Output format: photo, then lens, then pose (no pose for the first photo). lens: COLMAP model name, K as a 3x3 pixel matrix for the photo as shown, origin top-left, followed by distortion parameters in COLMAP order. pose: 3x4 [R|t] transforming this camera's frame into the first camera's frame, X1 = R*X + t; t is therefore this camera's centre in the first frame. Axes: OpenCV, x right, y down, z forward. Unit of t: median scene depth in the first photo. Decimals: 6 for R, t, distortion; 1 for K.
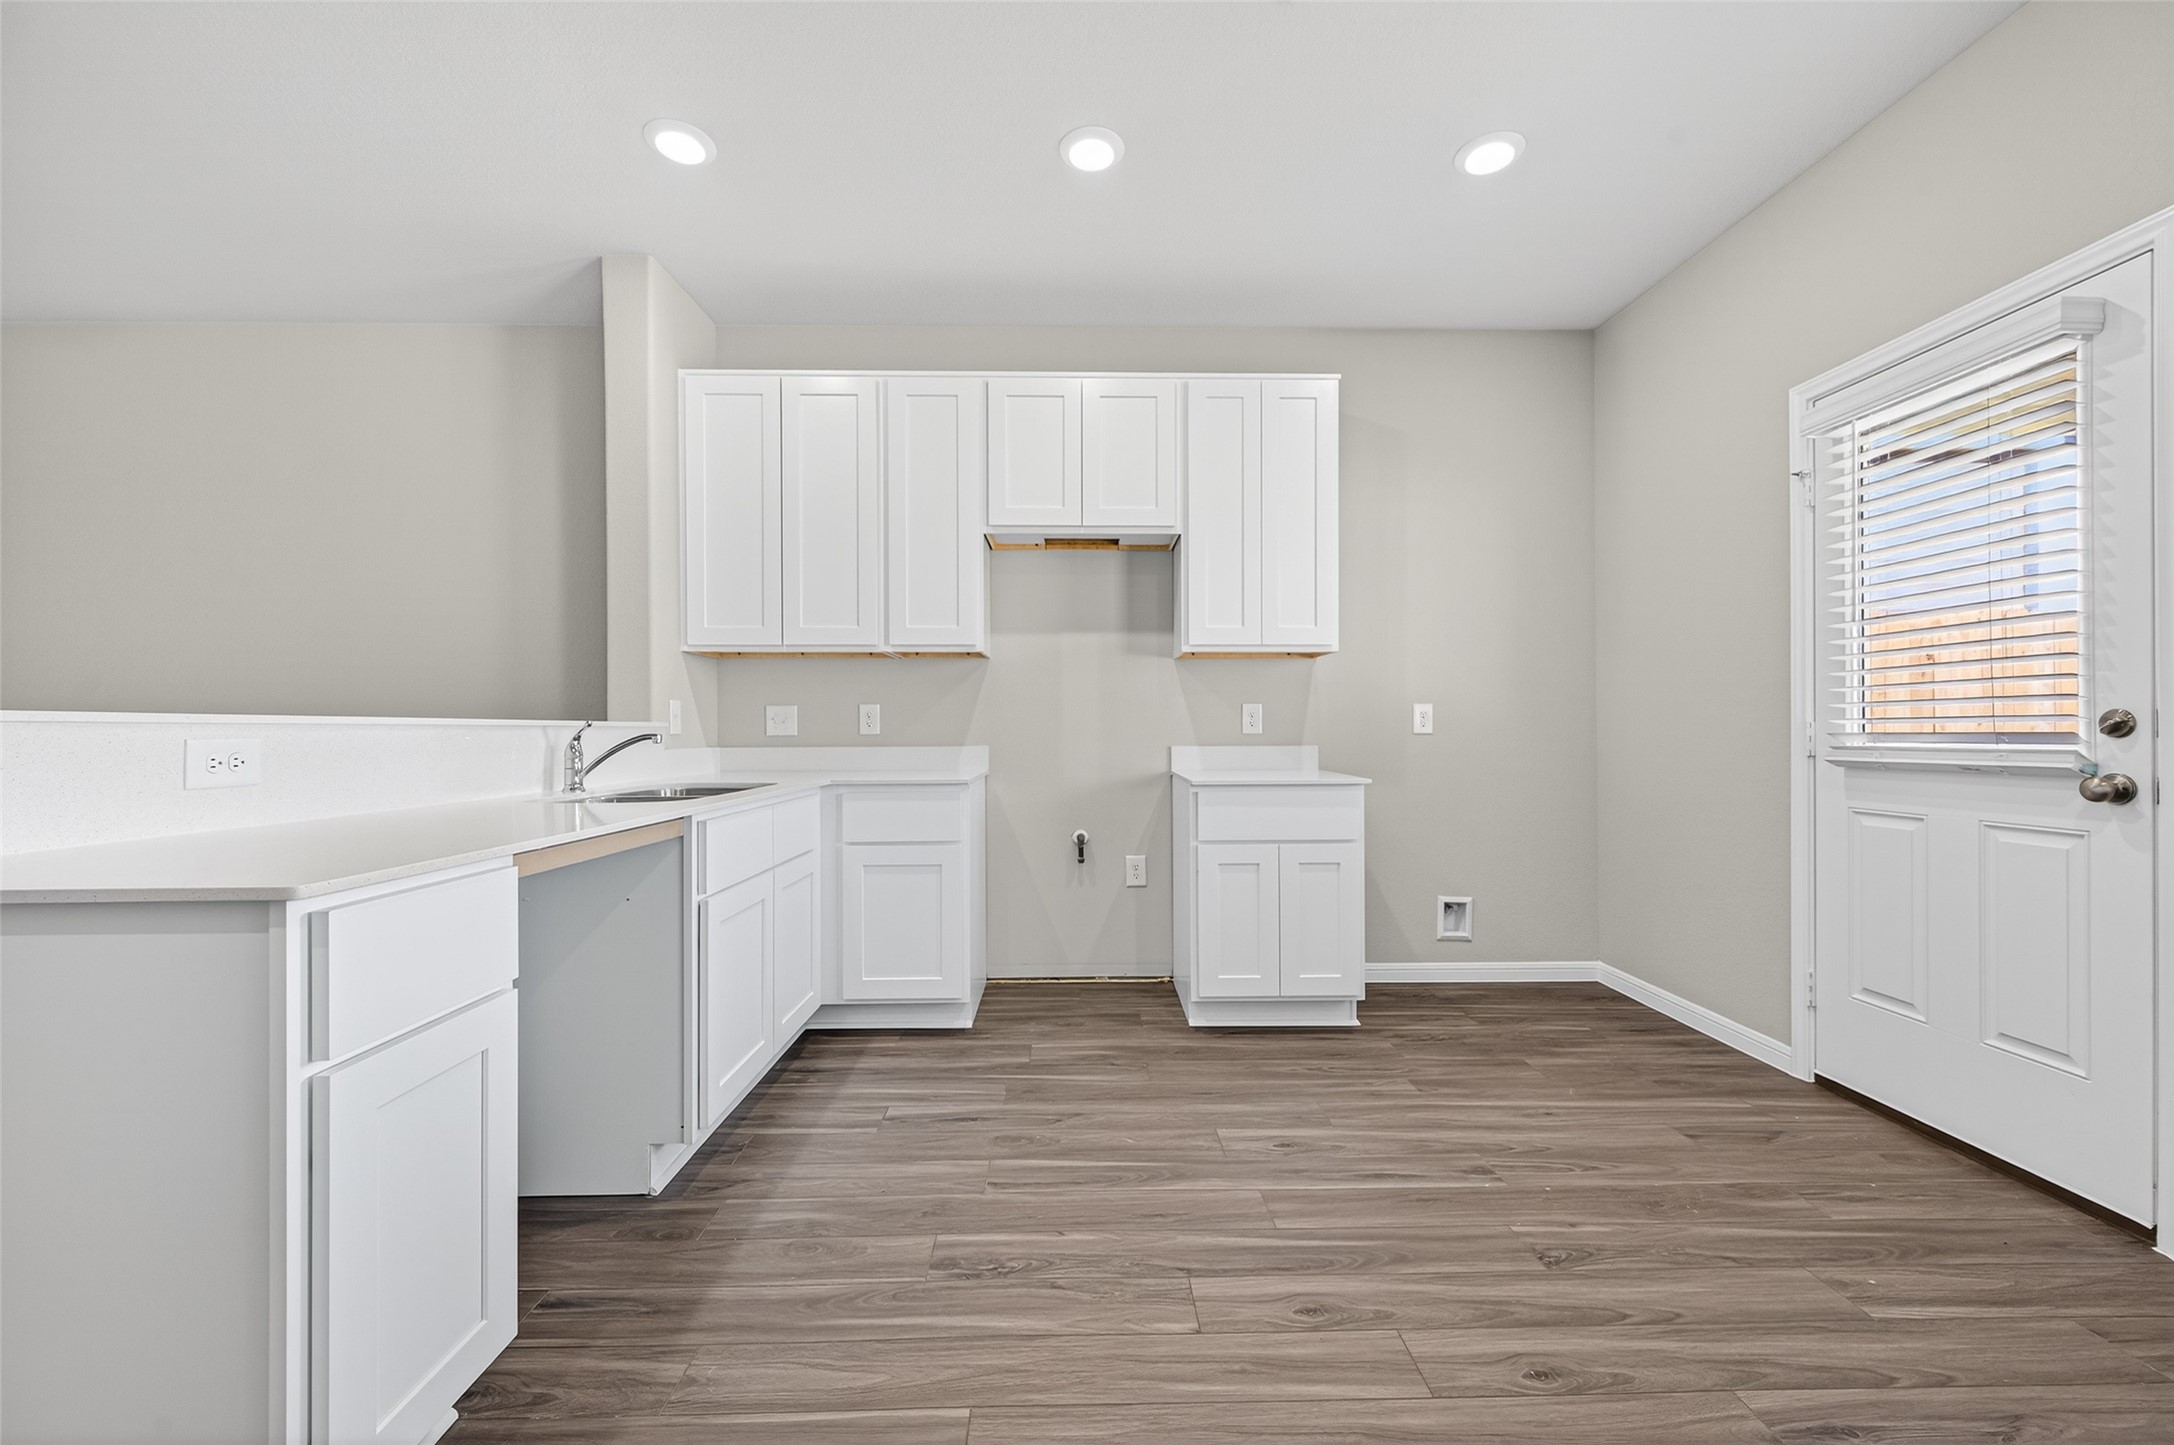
lens RADIAL K [[848.9, 0, 1088.4], [0, 848.9, 730.4], [0, 0, 1]] dist [0.007962, -0.000080]
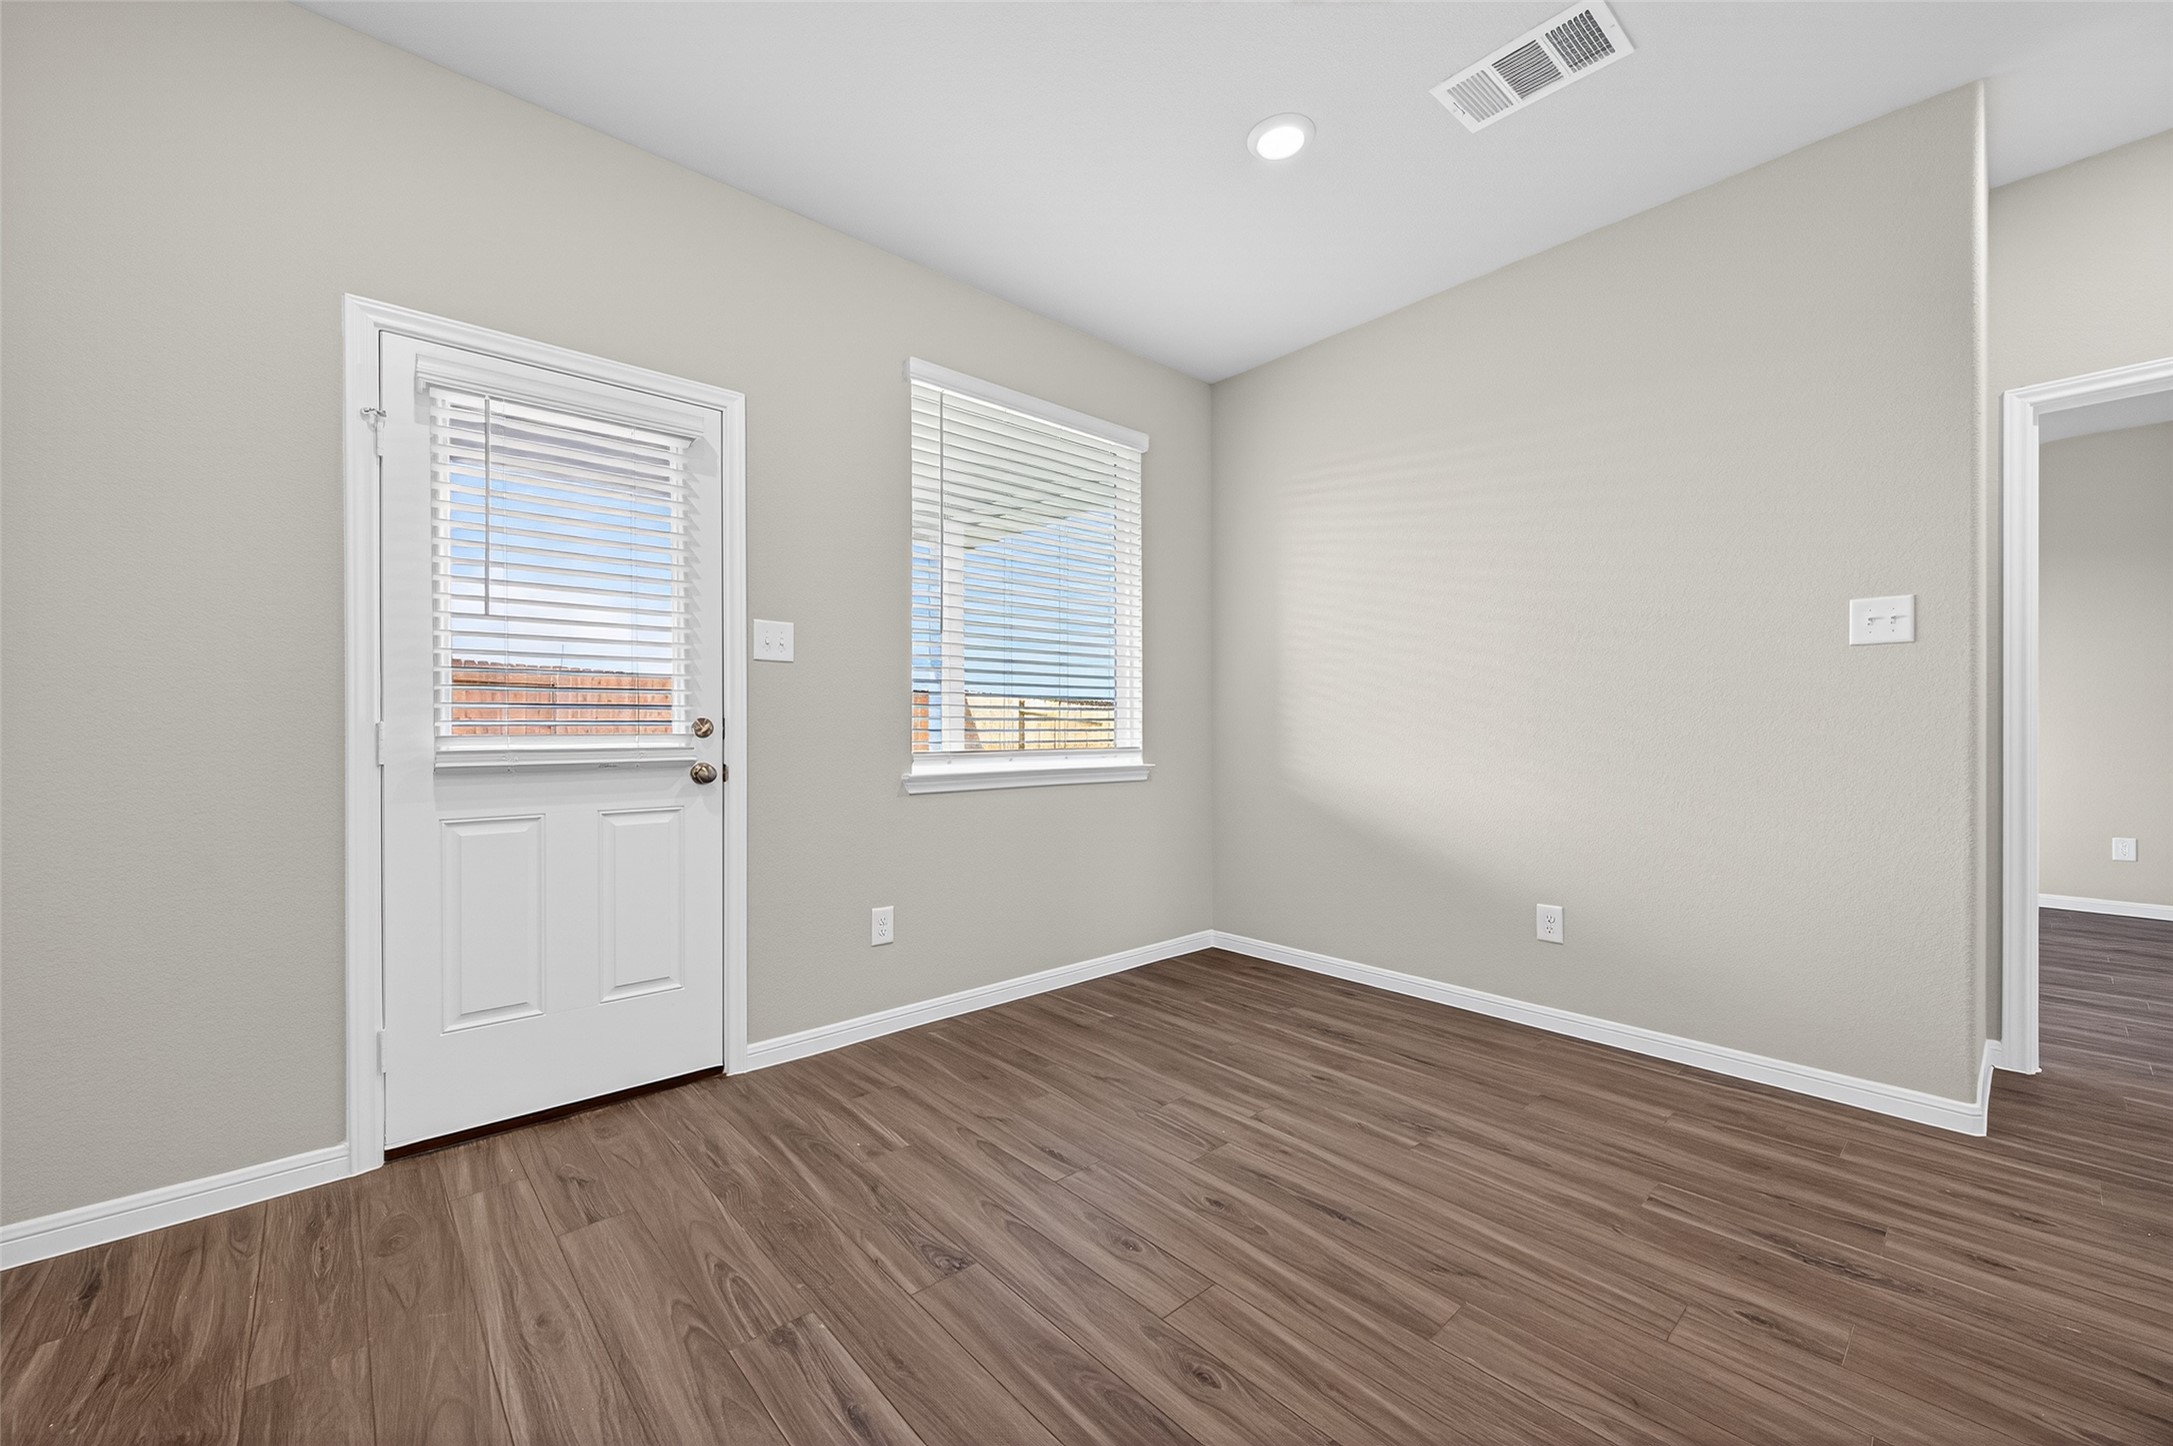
lens RADIAL K [[843.5, 0, 1089.1], [0, 843.5, 728.9], [0, 0, 1]] dist [0.002968, -0.000352]
pose [[-0.652721, 0.002884, 0.757593, -0.274838], [0.000947, 0.999995, -0.002991, -0.001319], [-0.757598, -0.001235, -0.652720, 1.356047]]
